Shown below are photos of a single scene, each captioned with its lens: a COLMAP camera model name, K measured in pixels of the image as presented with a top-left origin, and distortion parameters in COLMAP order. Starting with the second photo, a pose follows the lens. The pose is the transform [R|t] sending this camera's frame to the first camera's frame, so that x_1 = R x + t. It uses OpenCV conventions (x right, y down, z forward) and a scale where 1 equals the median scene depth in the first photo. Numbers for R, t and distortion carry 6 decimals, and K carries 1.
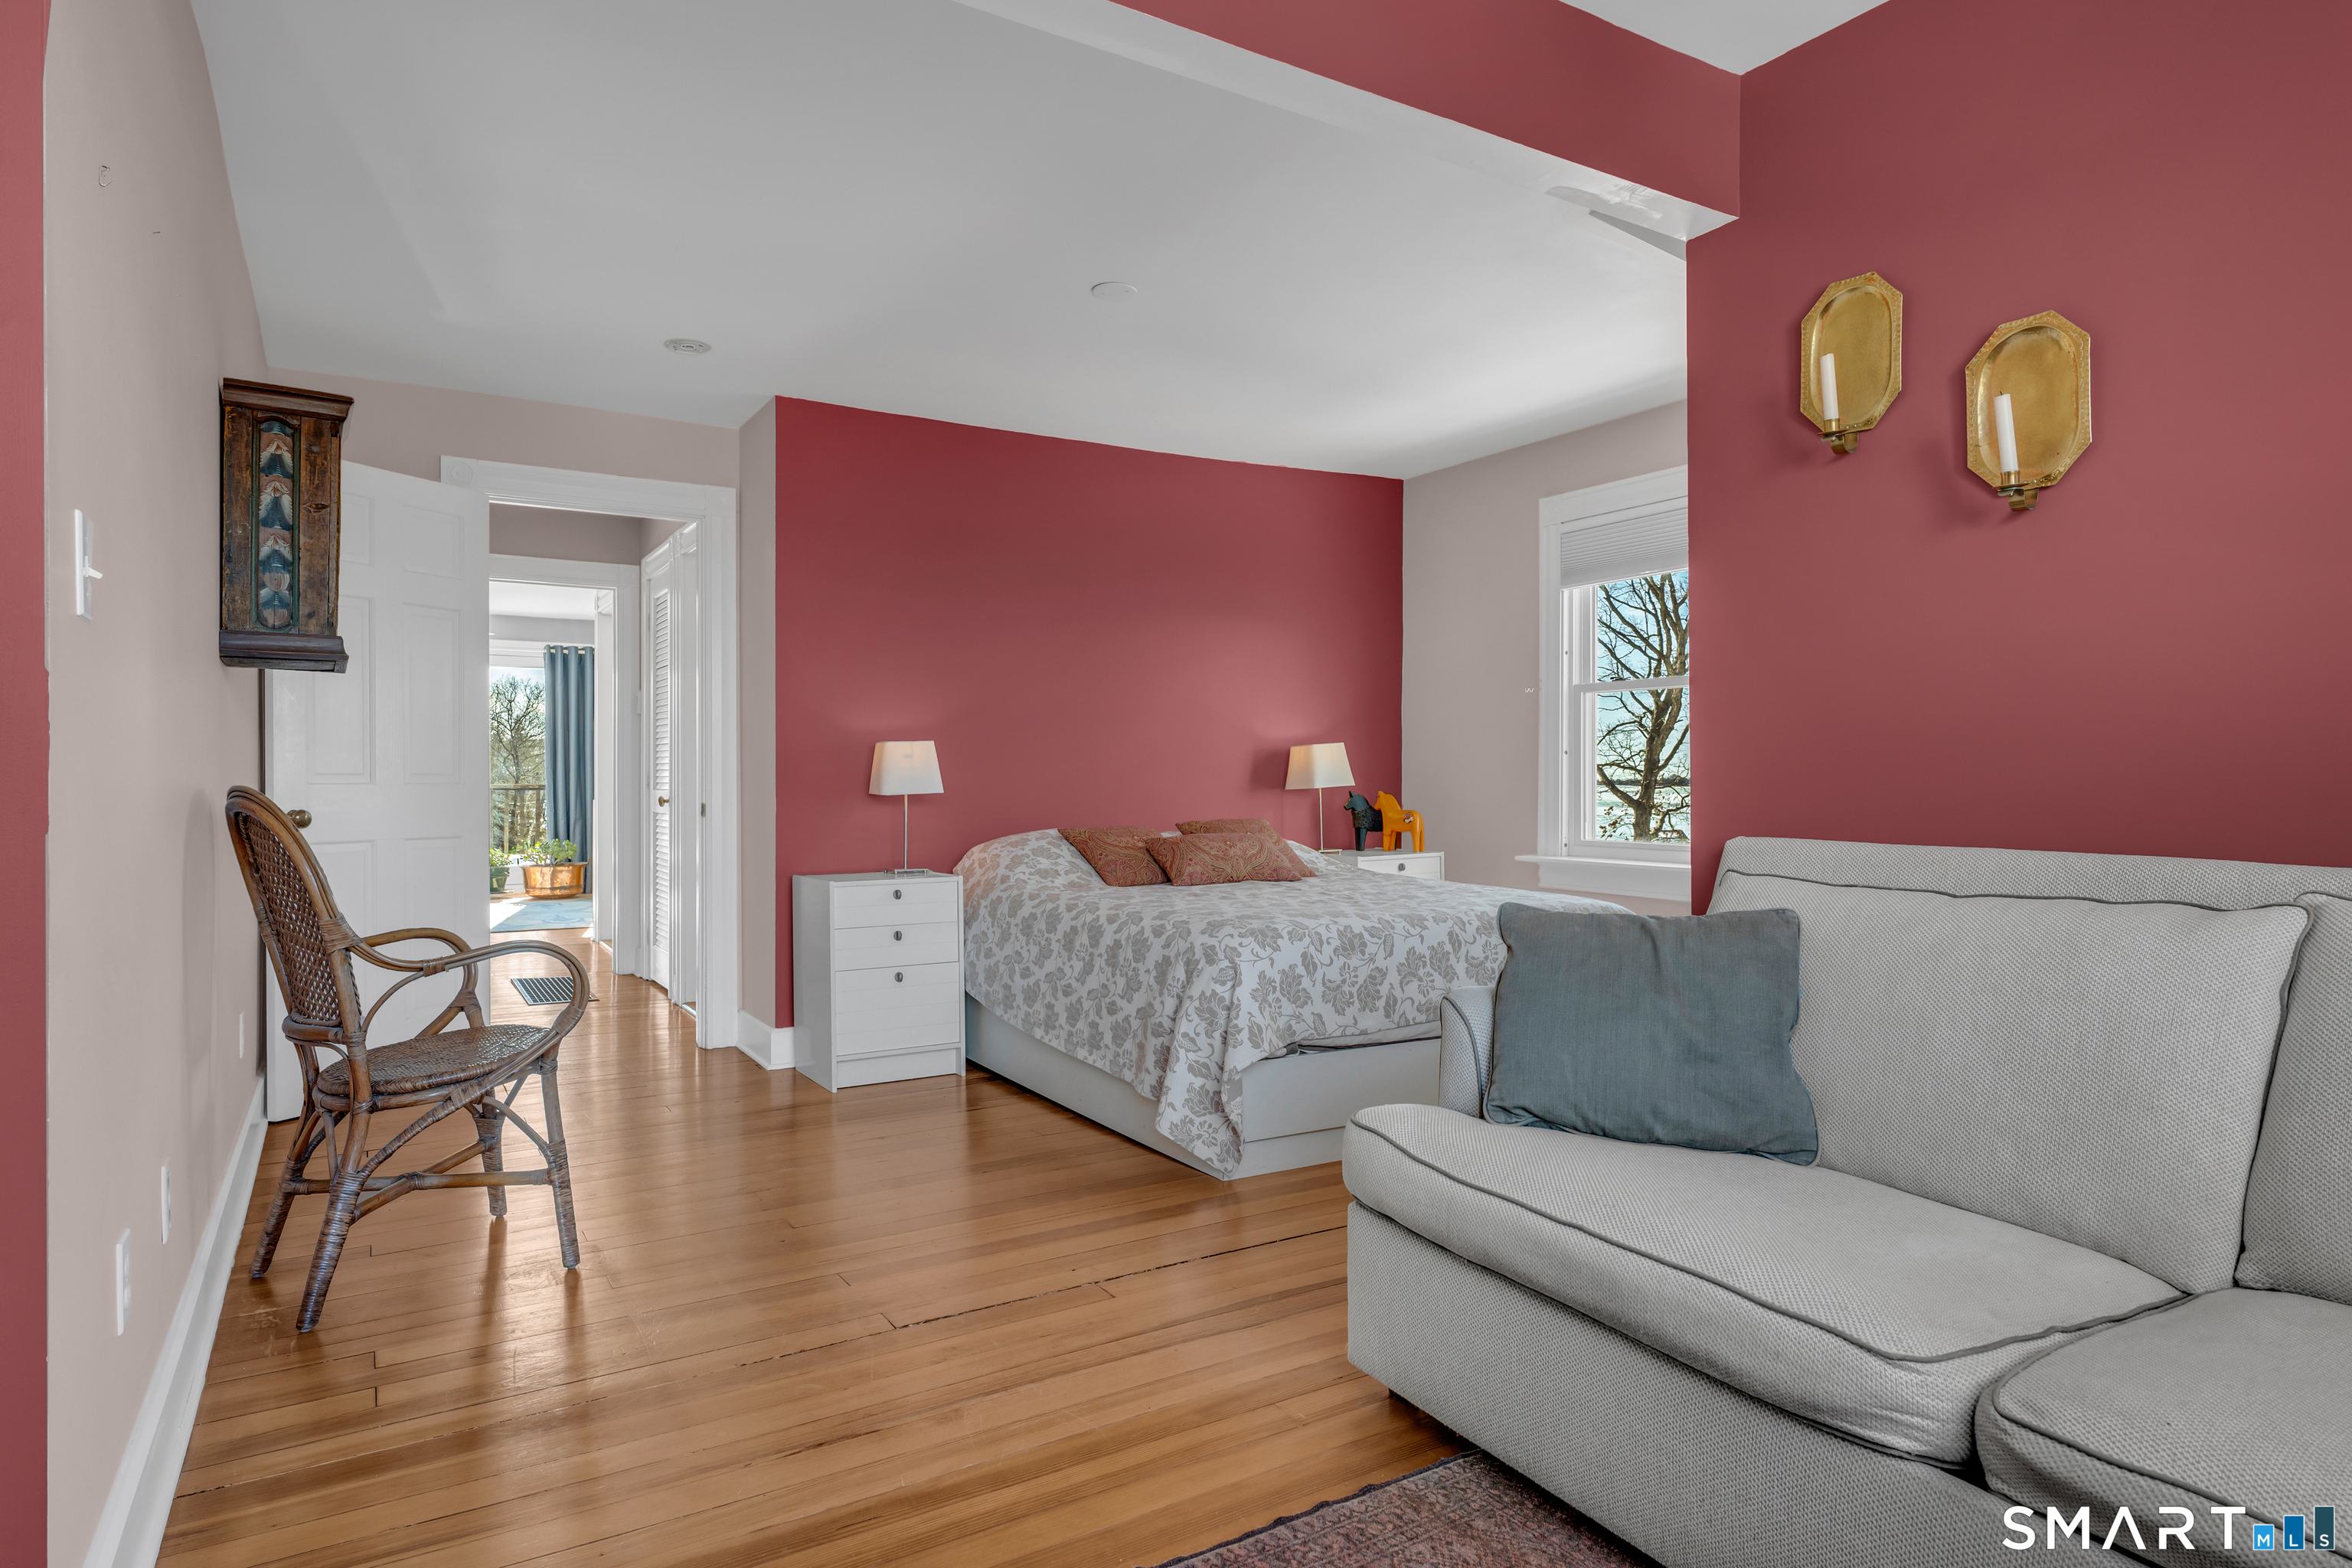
lens RADIAL K [[1308.8, 0, 1172.0], [0, 1308.8, 783.9], [0, 0, 1]] dist [0.000060, -0.000010]
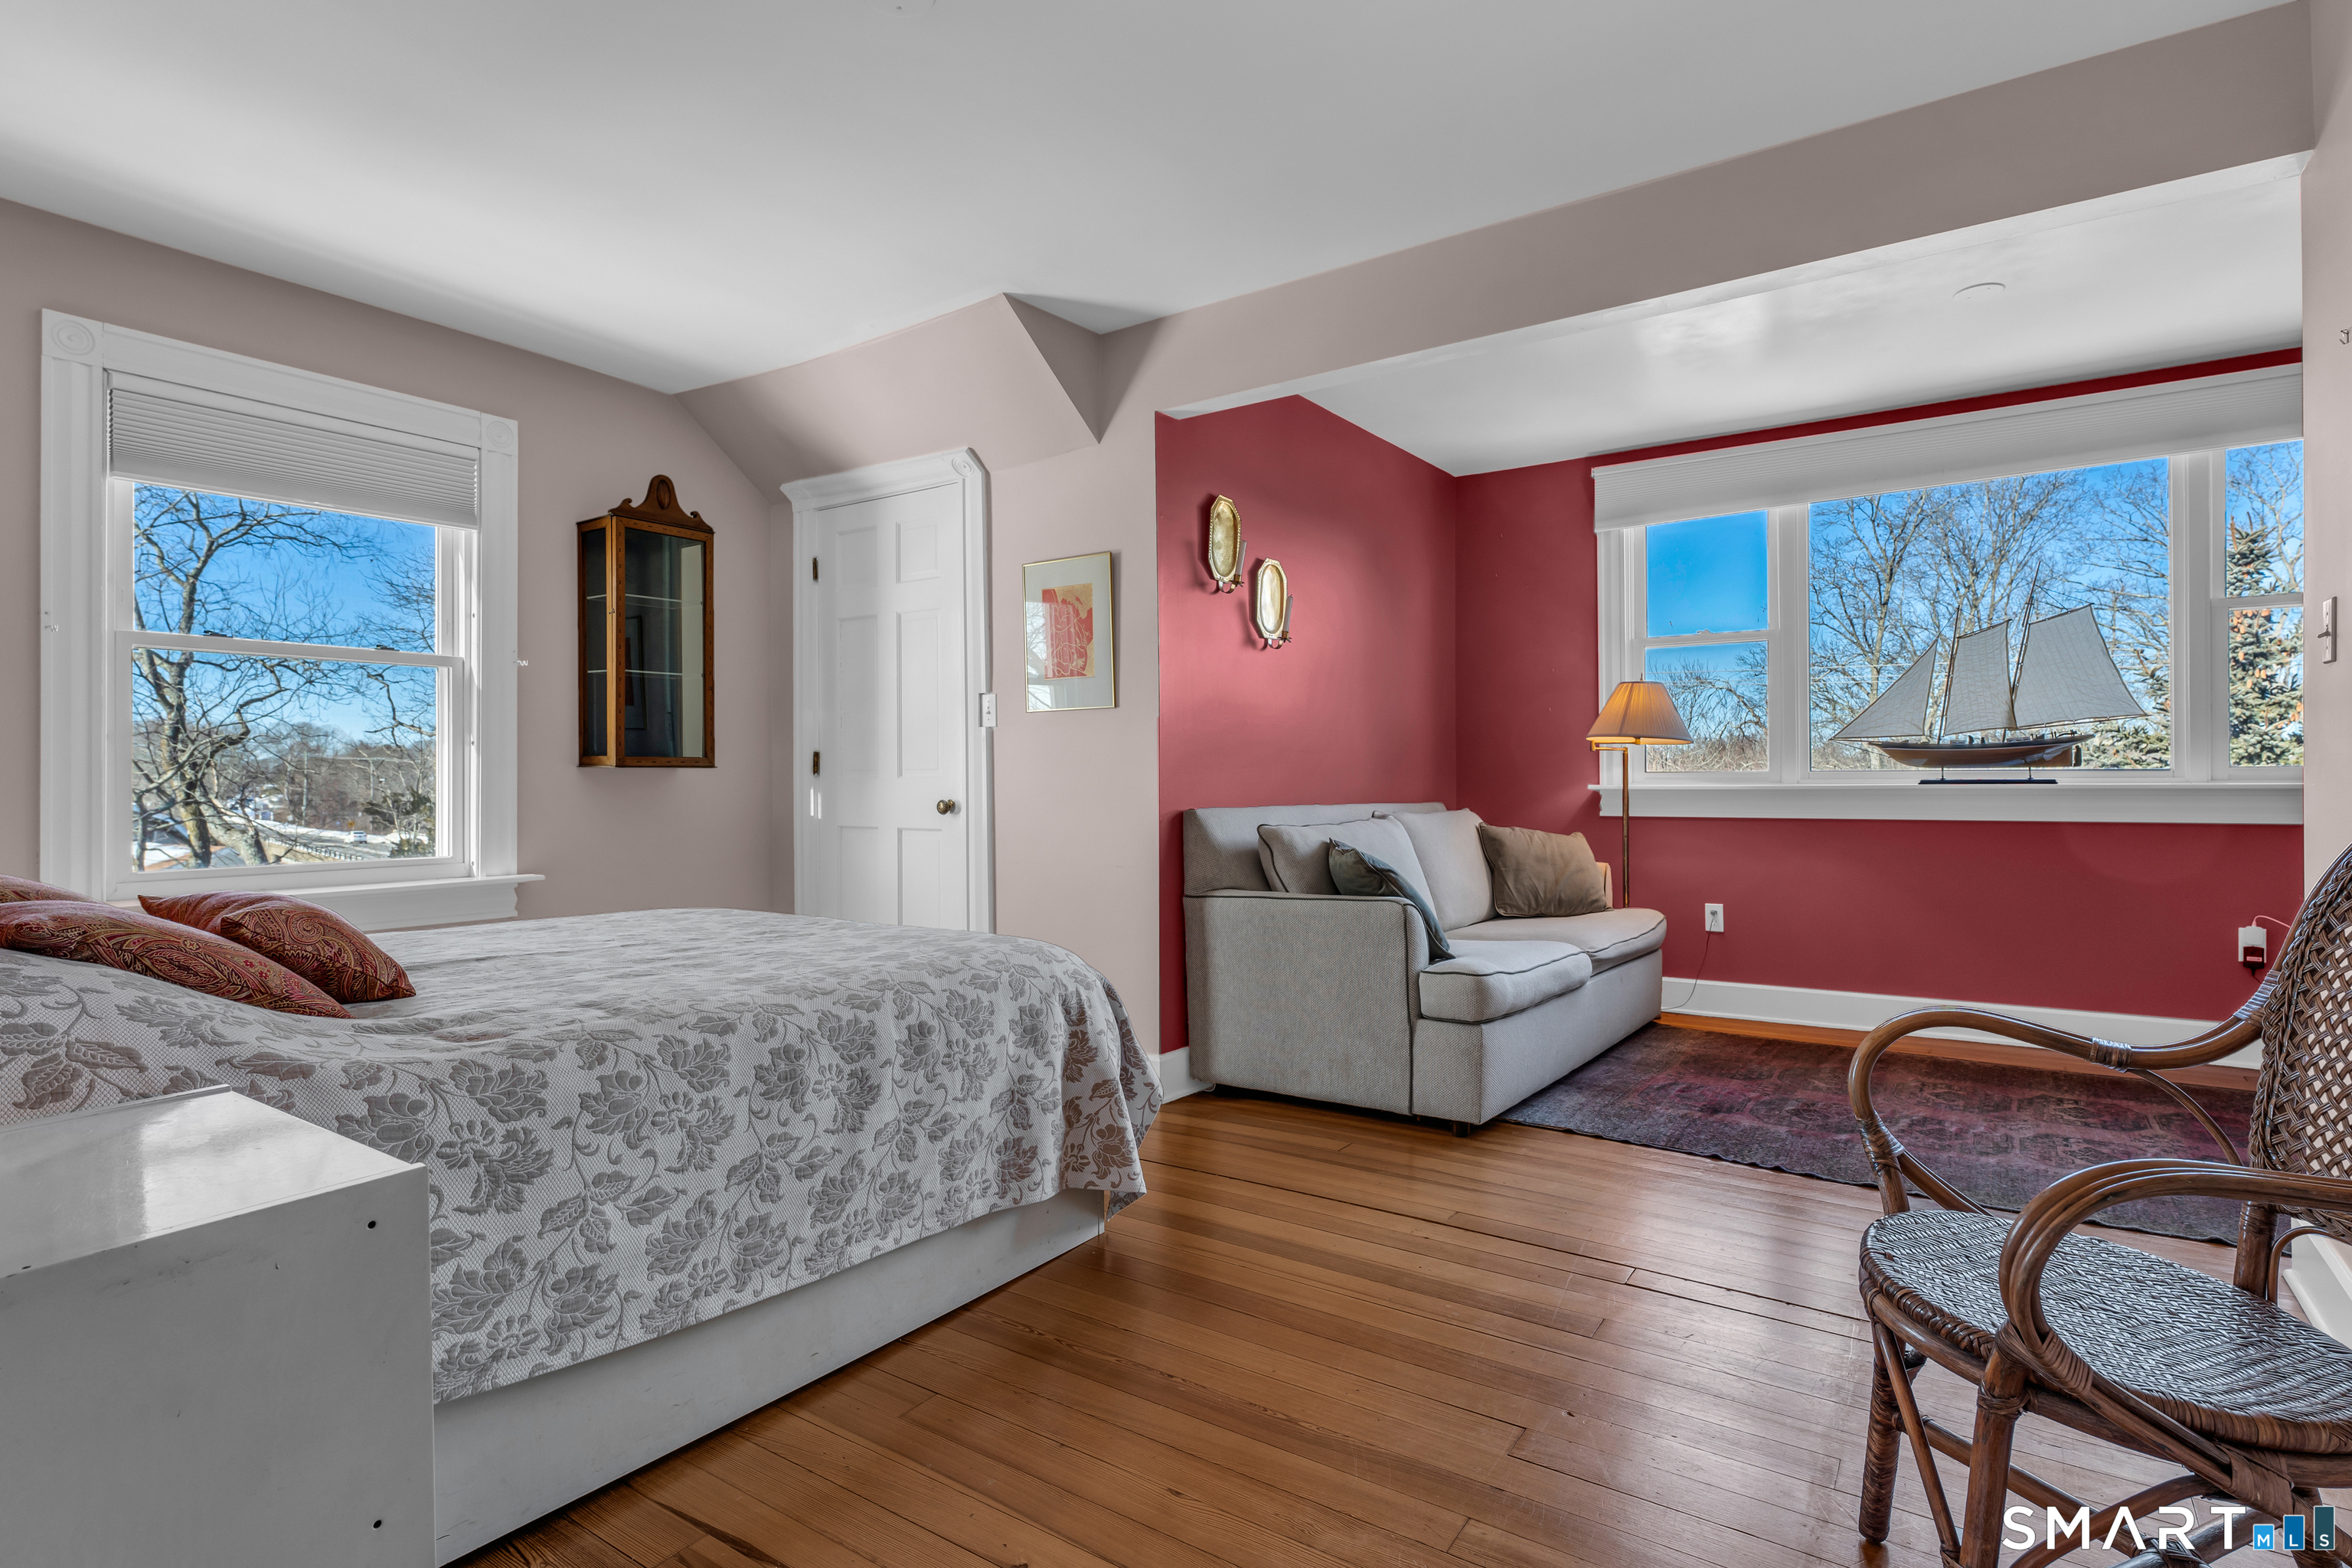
lens RADIAL K [[1181.4, 0, 1172.4], [0, 1181.4, 776.7], [0, 0, 1]] dist [-0.000881, -0.000310]
pose [[-0.396752, 0.003852, 0.917918, -0.617236], [0.009713, 0.999953, 0.000002, 0.000357], [-0.917874, 0.008917, -0.396771, 1.113731]]
